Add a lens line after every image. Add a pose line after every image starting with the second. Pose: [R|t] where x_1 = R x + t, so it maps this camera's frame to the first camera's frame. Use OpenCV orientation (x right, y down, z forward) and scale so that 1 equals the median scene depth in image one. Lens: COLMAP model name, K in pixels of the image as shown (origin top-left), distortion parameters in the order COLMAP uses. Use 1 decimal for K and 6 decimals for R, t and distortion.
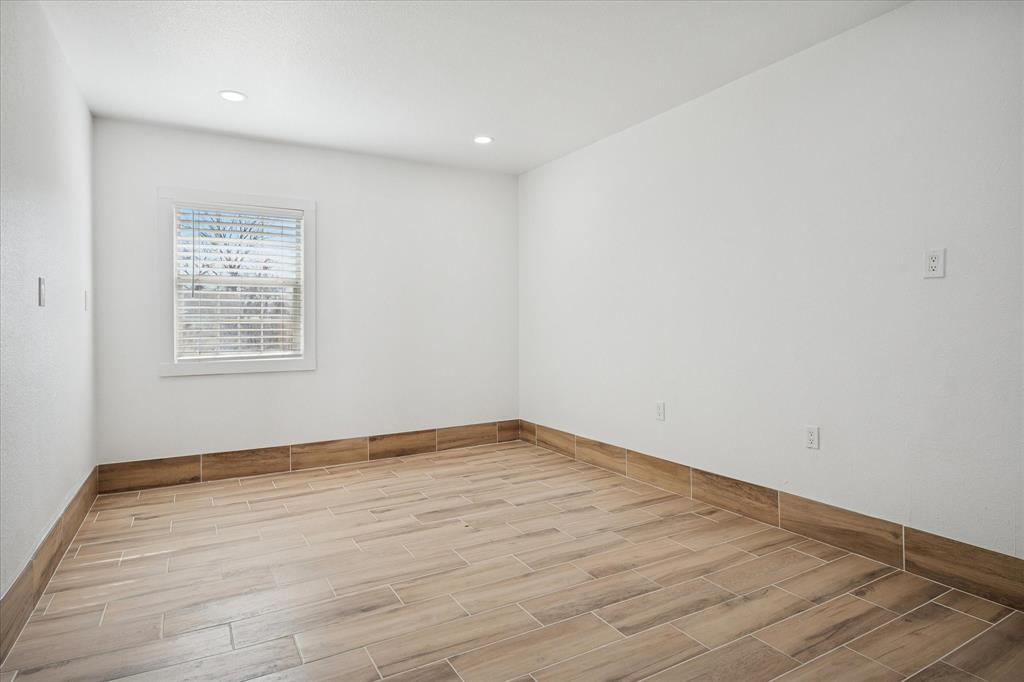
lens RADIAL K [[557.7, 0, 511.5], [0, 557.7, 319.9], [0, 0, 1]] dist [0.003399, 0.000738]
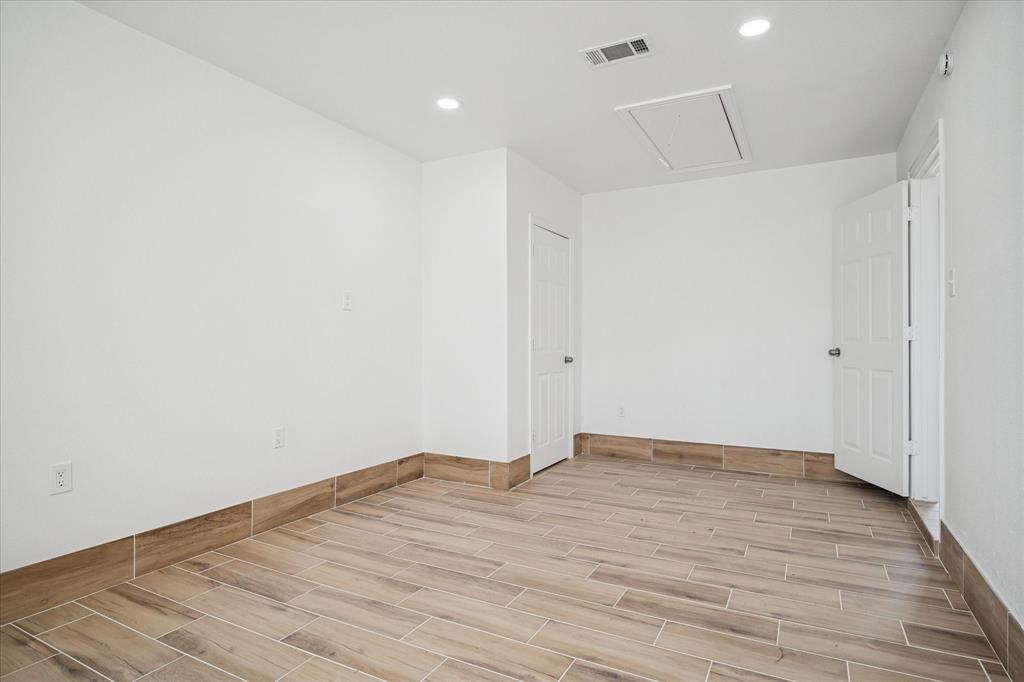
lens RADIAL K [[546.6, 0, 516.5], [0, 546.6, 333.4], [0, 0, 1]] dist [-0.000223, -0.000074]
pose [[-0.523924, 0.018046, 0.851574, -0.722050], [-0.004381, 0.999705, -0.023880, 0.023678], [-0.851754, -0.016242, -0.523691, 1.264657]]
